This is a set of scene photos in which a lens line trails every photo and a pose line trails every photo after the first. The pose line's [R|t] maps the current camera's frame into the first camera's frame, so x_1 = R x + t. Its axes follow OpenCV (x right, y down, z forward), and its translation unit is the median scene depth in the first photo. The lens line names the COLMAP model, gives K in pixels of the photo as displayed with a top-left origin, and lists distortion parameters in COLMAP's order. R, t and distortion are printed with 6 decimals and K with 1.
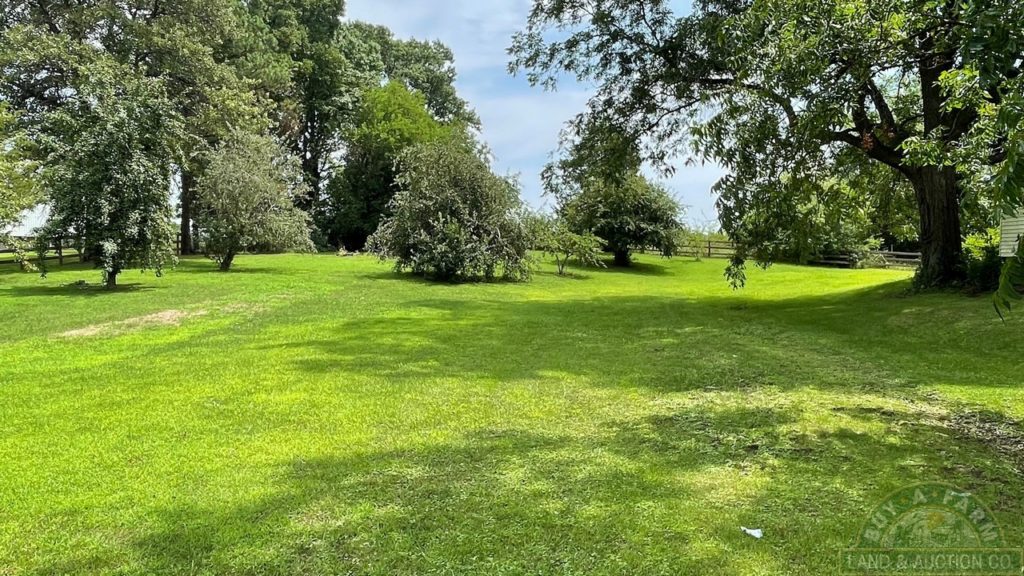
lens RADIAL K [[773.8, 0, 512.7], [0, 773.8, 285.6], [0, 0, 1]] dist [-0.001859, -0.007463]
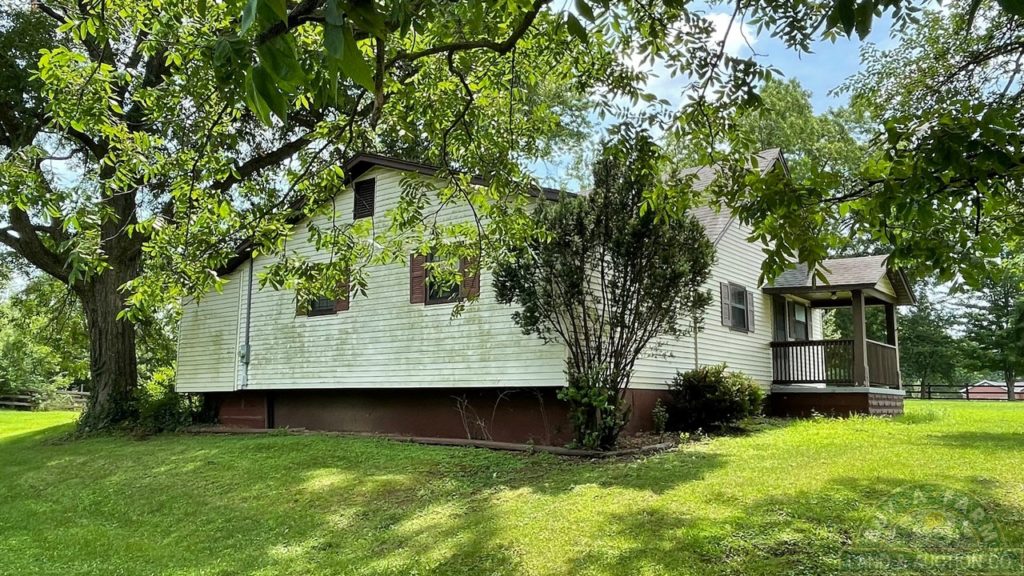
lens RADIAL K [[773.8, 0, 513.1], [0, 773.8, 288.4], [0, 0, 1]] dist [-0.001859, -0.007463]
pose [[0.585726, 0.119622, 0.801633, 0.127132], [0.026825, 0.985646, -0.166681, 0.002298], [-0.810065, 0.119134, 0.574109, 0.160354]]
